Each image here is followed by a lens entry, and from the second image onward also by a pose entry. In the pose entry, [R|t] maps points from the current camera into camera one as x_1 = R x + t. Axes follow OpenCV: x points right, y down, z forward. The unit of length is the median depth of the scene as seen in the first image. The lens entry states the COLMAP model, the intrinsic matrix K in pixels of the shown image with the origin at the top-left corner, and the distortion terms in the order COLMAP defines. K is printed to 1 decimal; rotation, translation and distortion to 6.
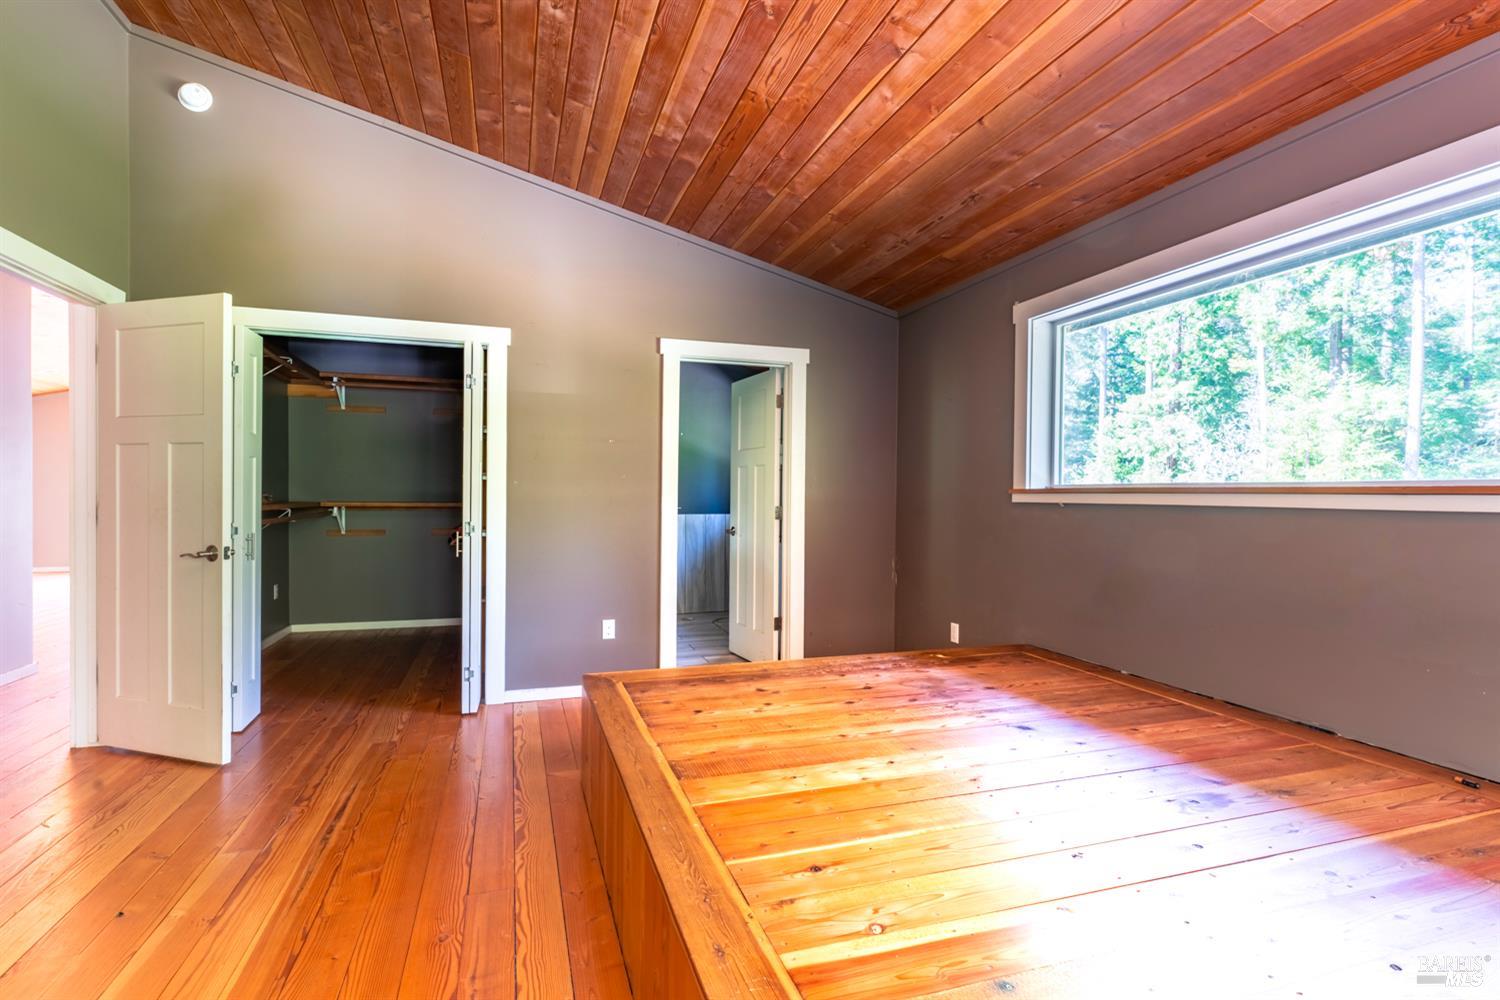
lens RADIAL K [[690.4, 0, 749.1], [0, 690.4, 508.8], [0, 0, 1]] dist [-0.000987, -0.000114]
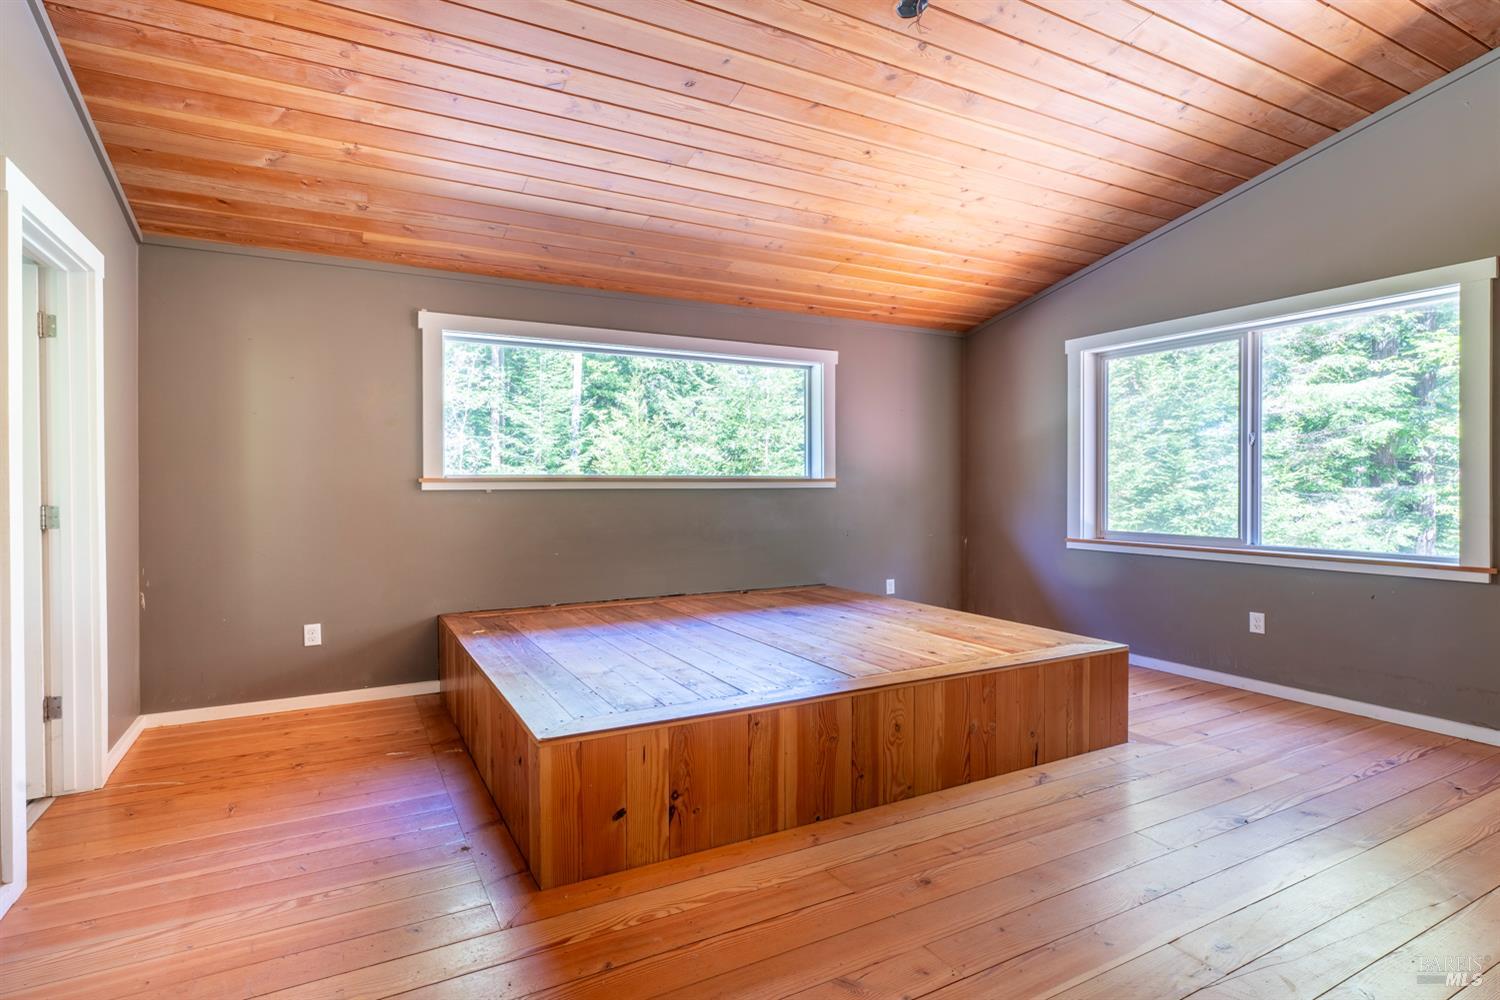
lens RADIAL K [[690.4, 0, 749.1], [0, 690.4, 508.8], [0, 0, 1]] dist [-0.000987, -0.000114]
pose [[-0.121815, -0.014713, 0.992444, -0.754273], [0.046770, 0.998694, 0.020546, 0.020580], [-0.991450, 0.048920, -0.120968, 0.615646]]
